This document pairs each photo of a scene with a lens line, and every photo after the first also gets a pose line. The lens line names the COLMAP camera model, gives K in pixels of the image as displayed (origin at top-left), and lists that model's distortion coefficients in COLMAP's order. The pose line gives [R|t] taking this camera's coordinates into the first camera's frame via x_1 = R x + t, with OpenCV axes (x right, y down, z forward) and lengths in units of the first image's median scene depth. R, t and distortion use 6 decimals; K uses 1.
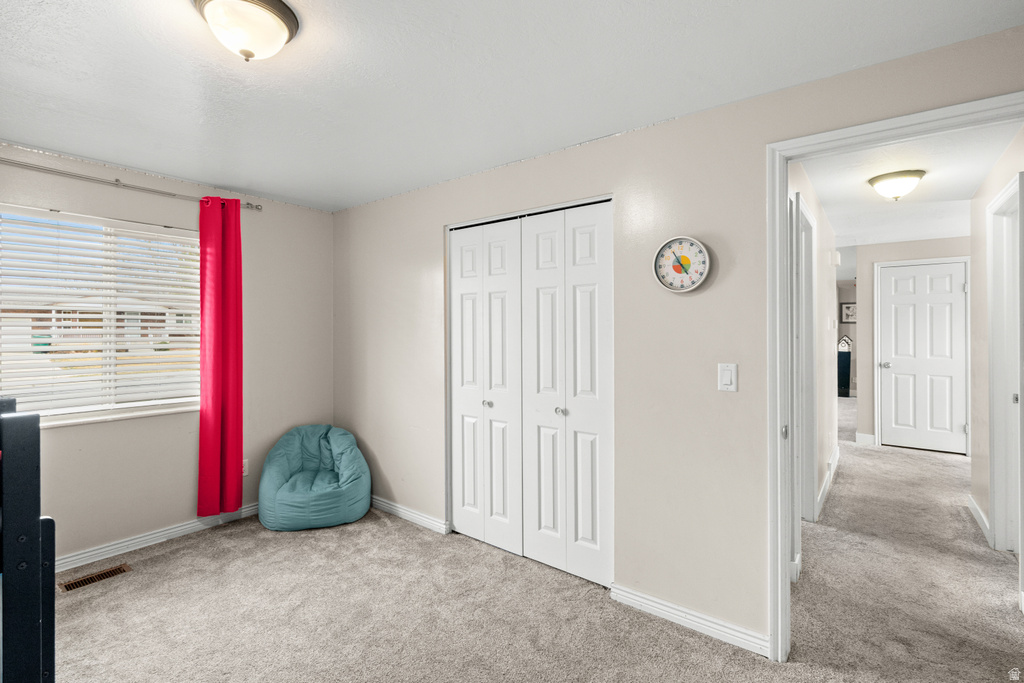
lens RADIAL K [[467.3, 0, 509.6], [0, 467.3, 326.4], [0, 0, 1]] dist [-0.001495, -0.000383]
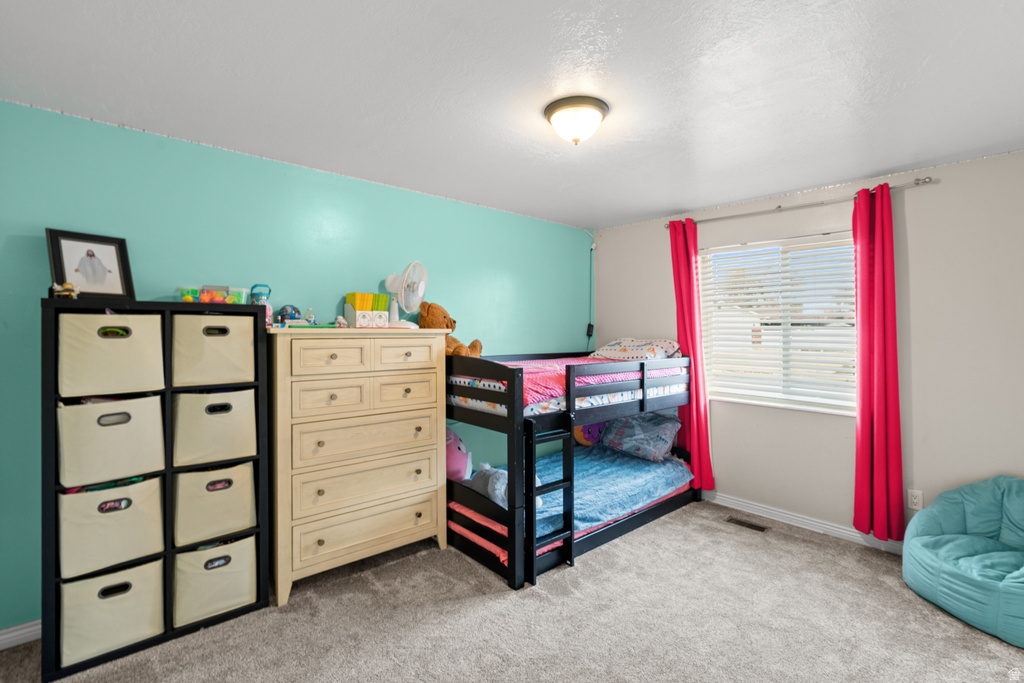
lens RADIAL K [[467.9, 0, 507.9], [0, 467.9, 338.6], [0, 0, 1]] dist [-0.000755, -0.000124]
pose [[-0.170957, 0.021808, -0.985037, 0.416405], [0.000154, 0.999756, 0.022107, -0.004178], [0.985278, 0.003627, -0.170919, 0.478460]]
